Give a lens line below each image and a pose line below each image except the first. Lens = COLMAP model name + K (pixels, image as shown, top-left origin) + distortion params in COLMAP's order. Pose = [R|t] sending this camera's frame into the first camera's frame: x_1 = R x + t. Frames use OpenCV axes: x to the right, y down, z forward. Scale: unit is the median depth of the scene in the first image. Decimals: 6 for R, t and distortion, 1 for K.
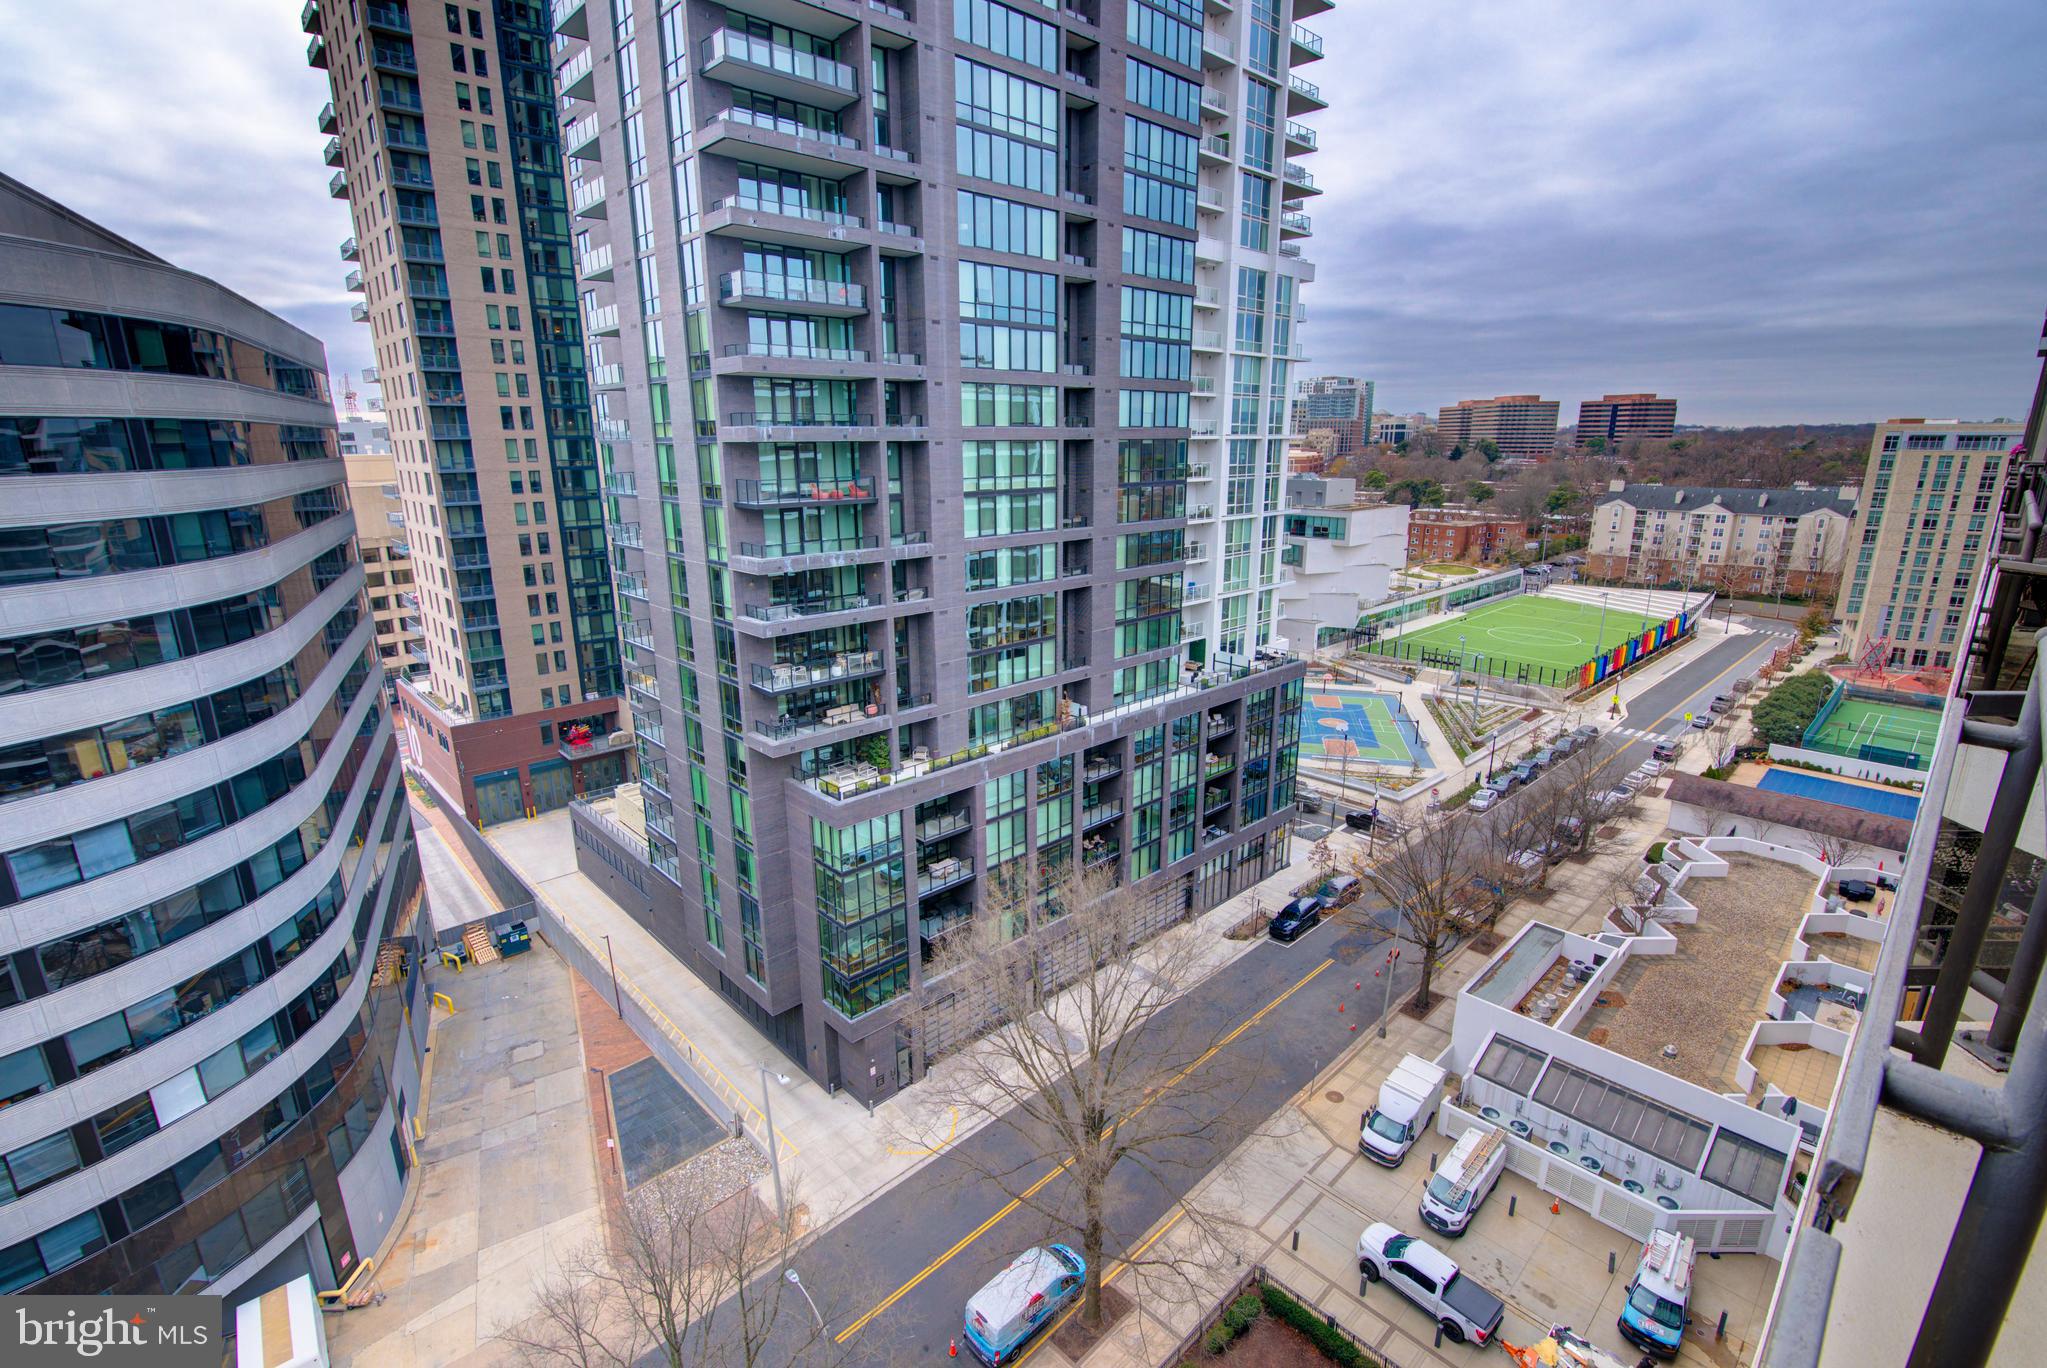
lens RADIAL K [[933.1, 0, 1026.7], [0, 933.1, 696.7], [0, 0, 1]] dist [-0.021137, 0.001228]
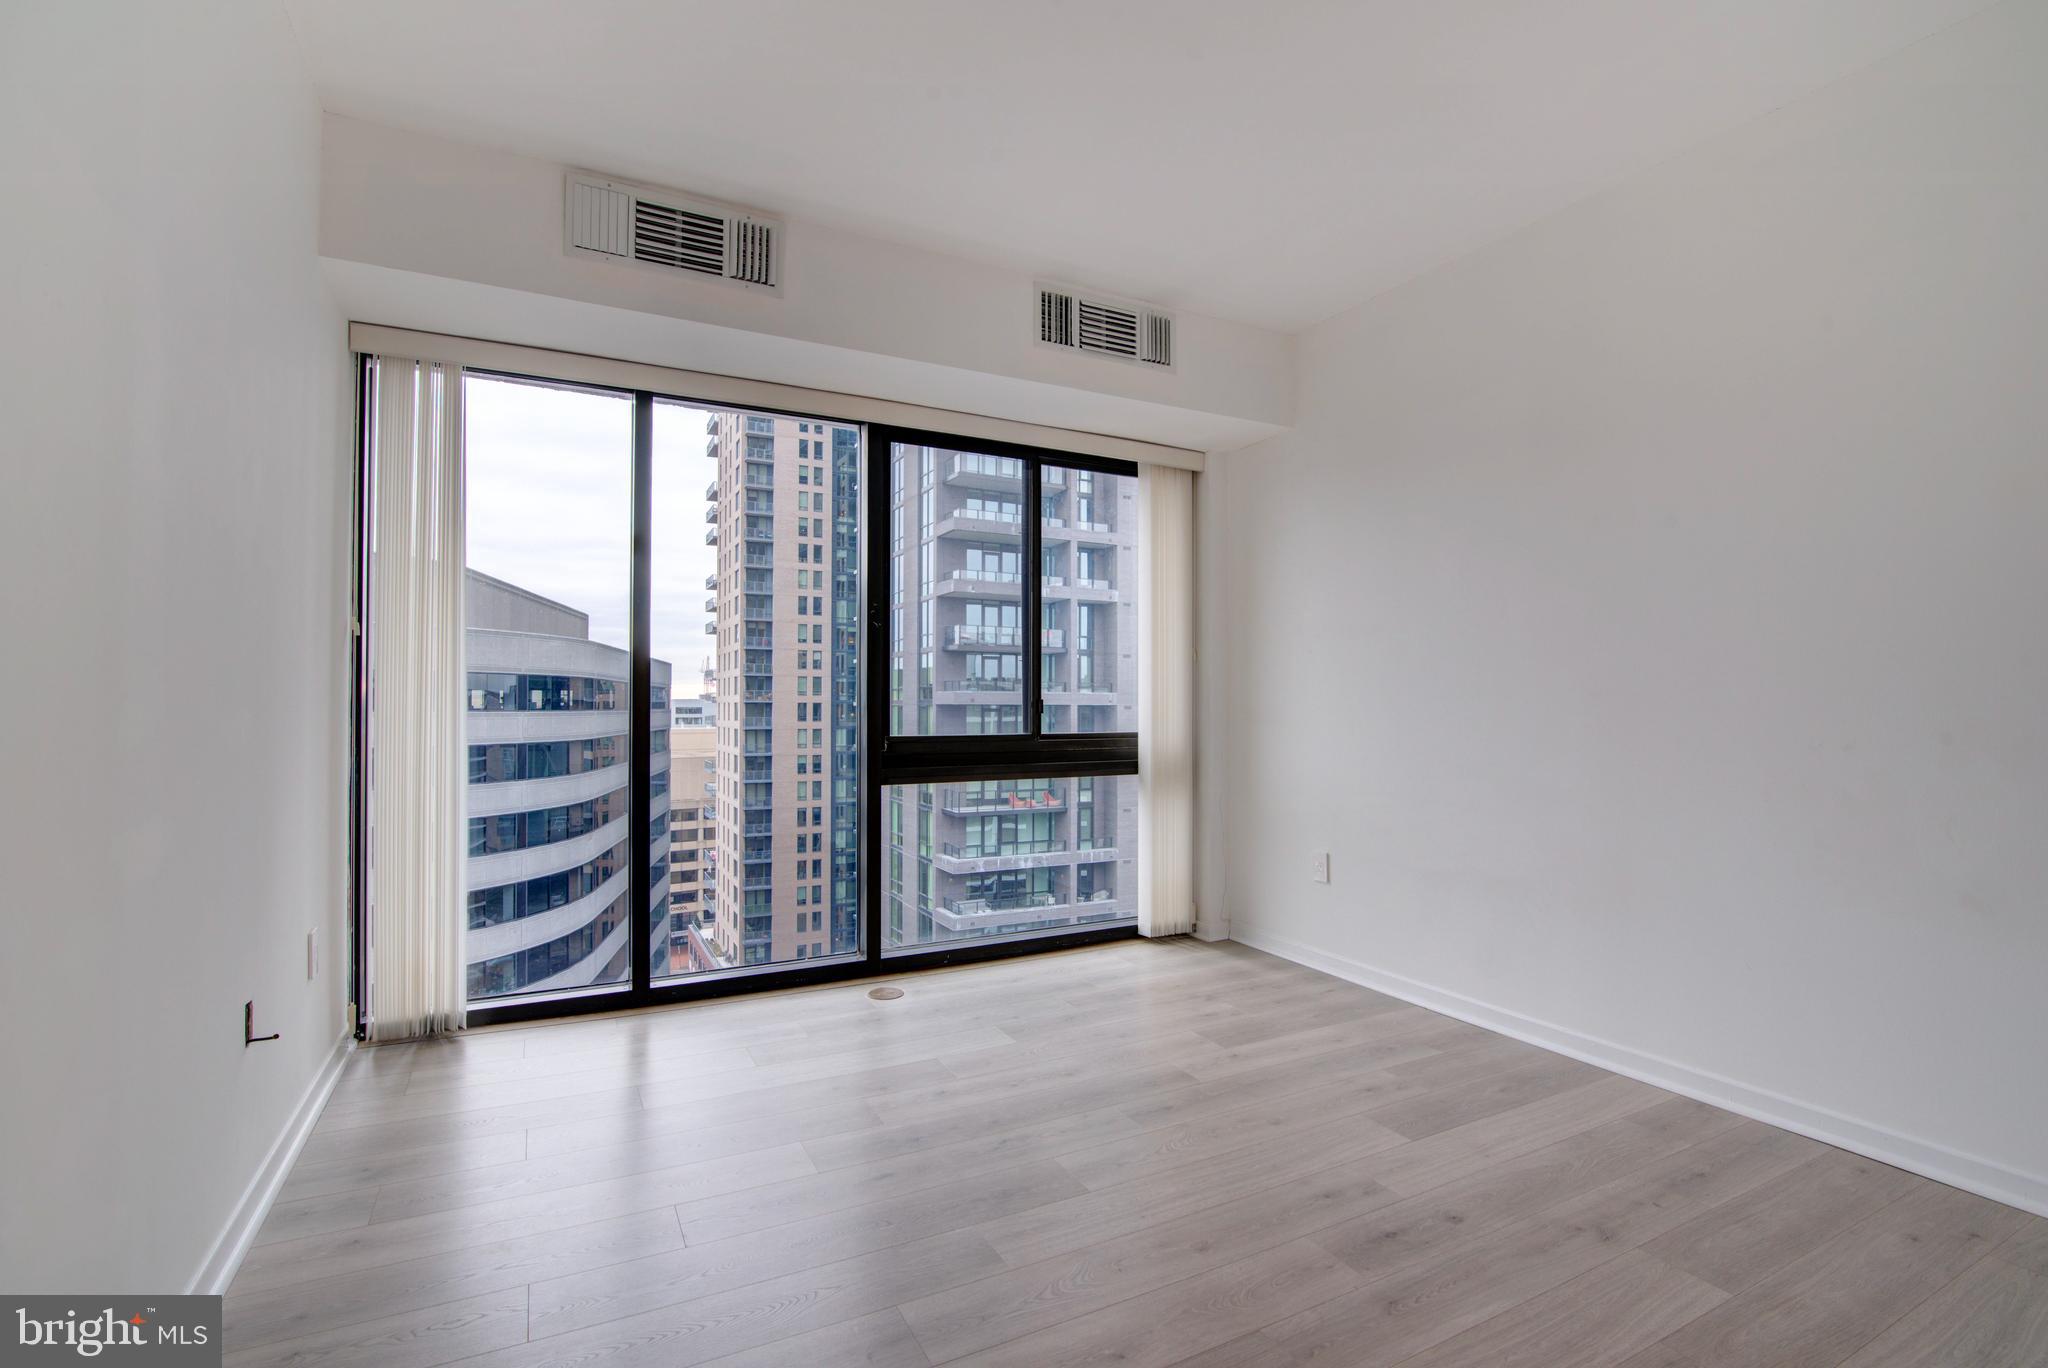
lens RADIAL K [[933.6, 0, 1027.2], [0, 933.6, 696.7], [0, 0, 1]] dist [-0.021137, 0.001228]
pose [[0.959566, 0.003334, -0.281462, 0.063194], [-0.081355, 0.960539, -0.265981, -0.023203], [0.269469, 0.278125, 0.921972, -0.045890]]
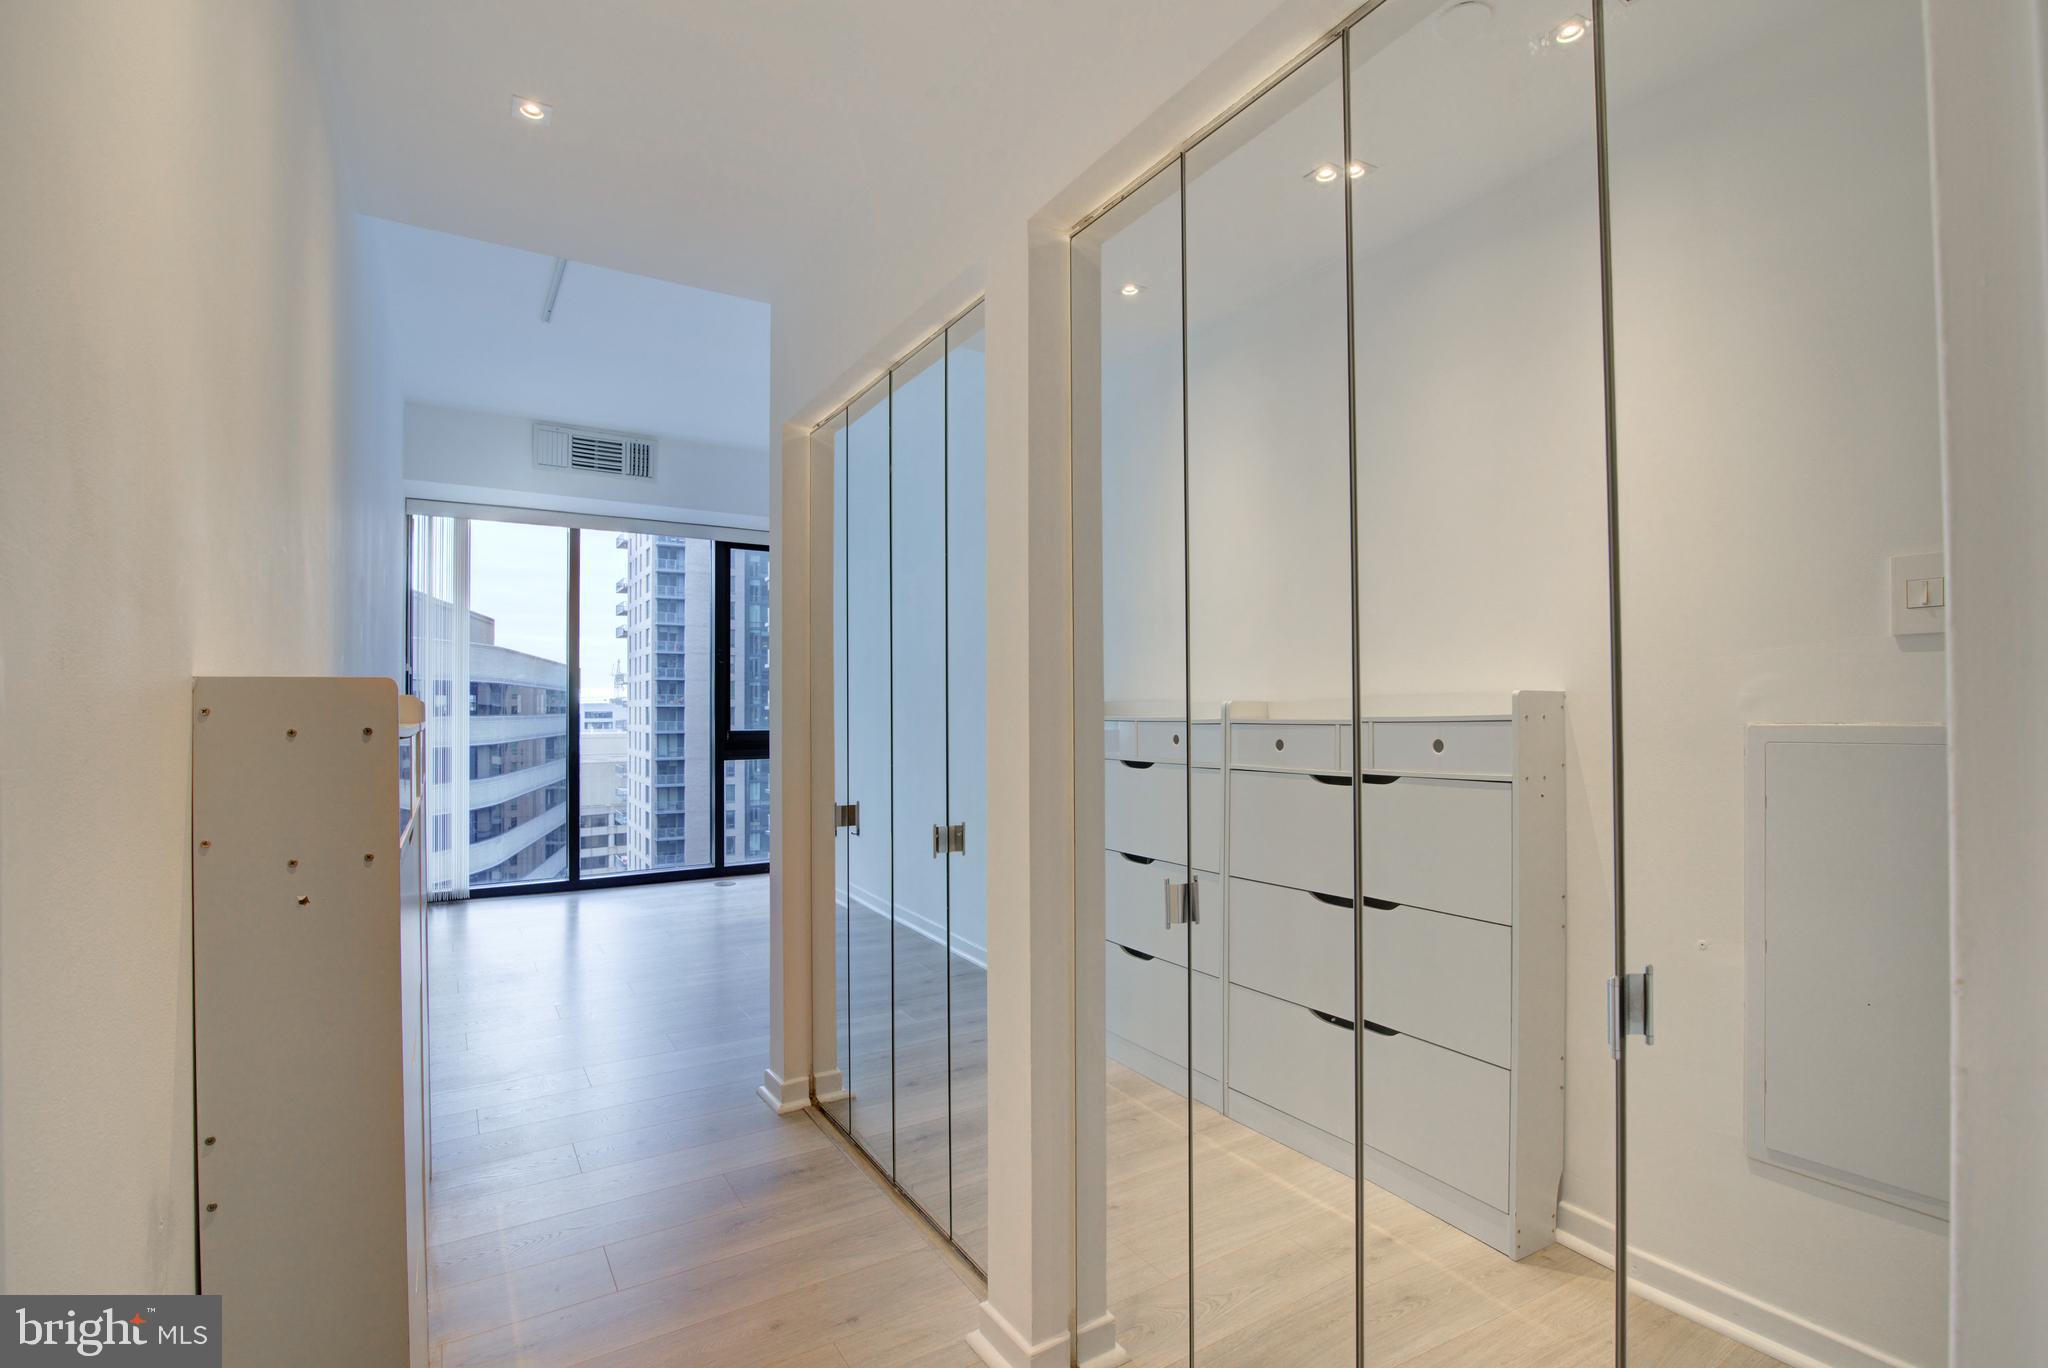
lens RADIAL K [[933.6, 0, 1027.2], [0, 933.6, 696.7], [0, 0, 1]] dist [-0.021137, 0.001228]
pose [[0.979742, -0.000986, -0.200264, 0.085485], [-0.055082, 0.960093, -0.274203, -0.015244], [0.192542, 0.279679, 0.940589, -0.075790]]
